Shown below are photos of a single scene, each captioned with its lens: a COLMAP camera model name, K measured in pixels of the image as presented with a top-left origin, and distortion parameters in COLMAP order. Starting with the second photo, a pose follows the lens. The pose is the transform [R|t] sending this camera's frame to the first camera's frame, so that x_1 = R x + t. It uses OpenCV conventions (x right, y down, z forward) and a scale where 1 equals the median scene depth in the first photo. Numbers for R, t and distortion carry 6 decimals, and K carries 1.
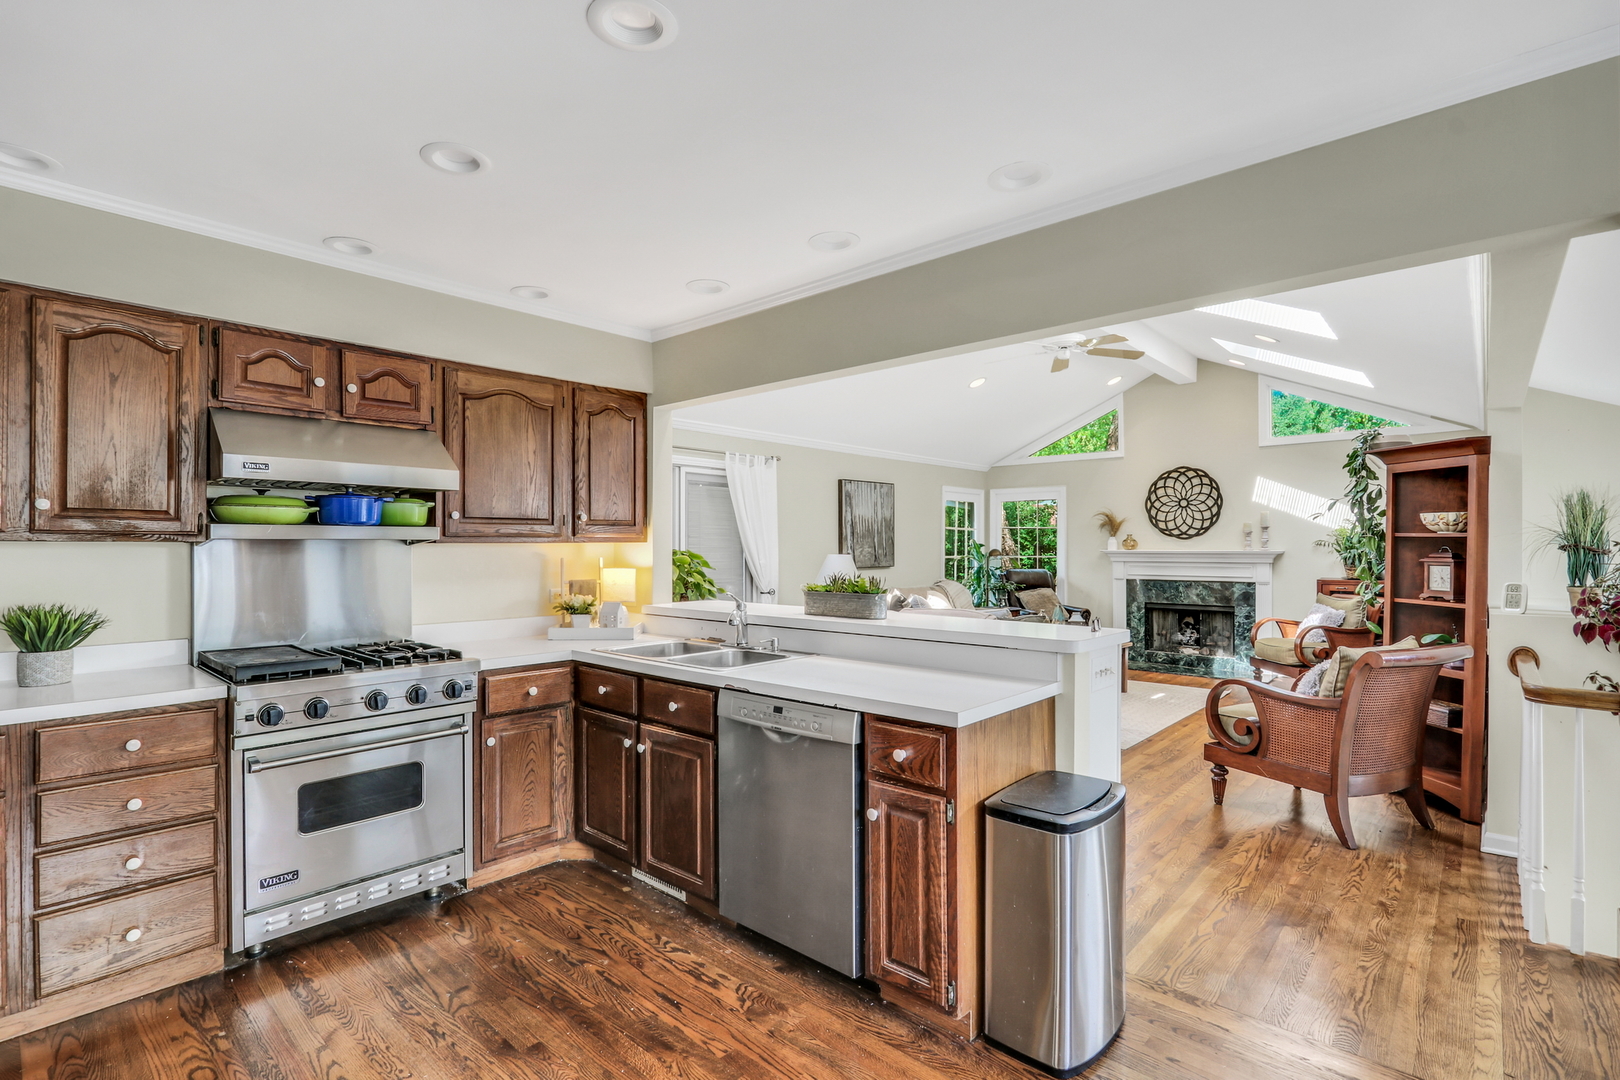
lens RADIAL K [[771.8, 0, 801.3], [0, 771.8, 546.8], [0, 0, 1]] dist [-0.012061, -0.000129]
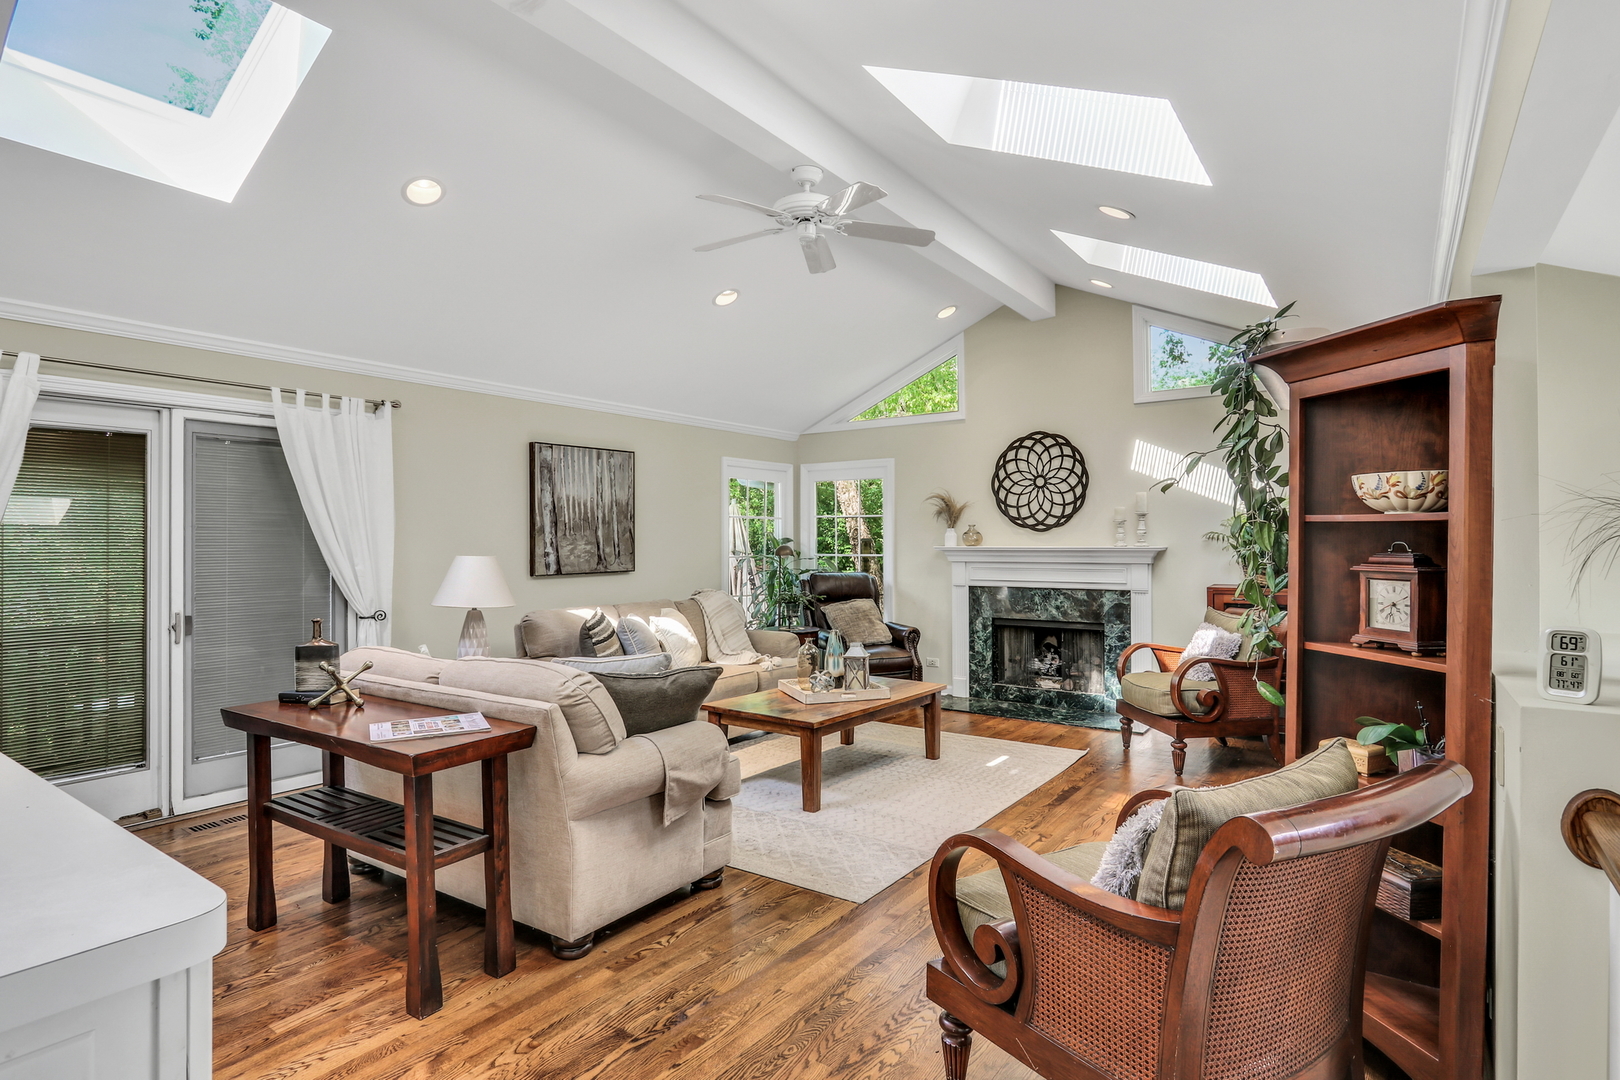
lens RADIAL K [[836.7, 0, 800.6], [0, 836.7, 538.7], [0, 0, 1]] dist [-0.019070, 0.001261]
pose [[0.994144, -0.002736, 0.108028, 0.207169], [0.003134, 0.999989, -0.003513, -0.000750], [-0.108018, 0.003831, 0.994142, 0.264657]]
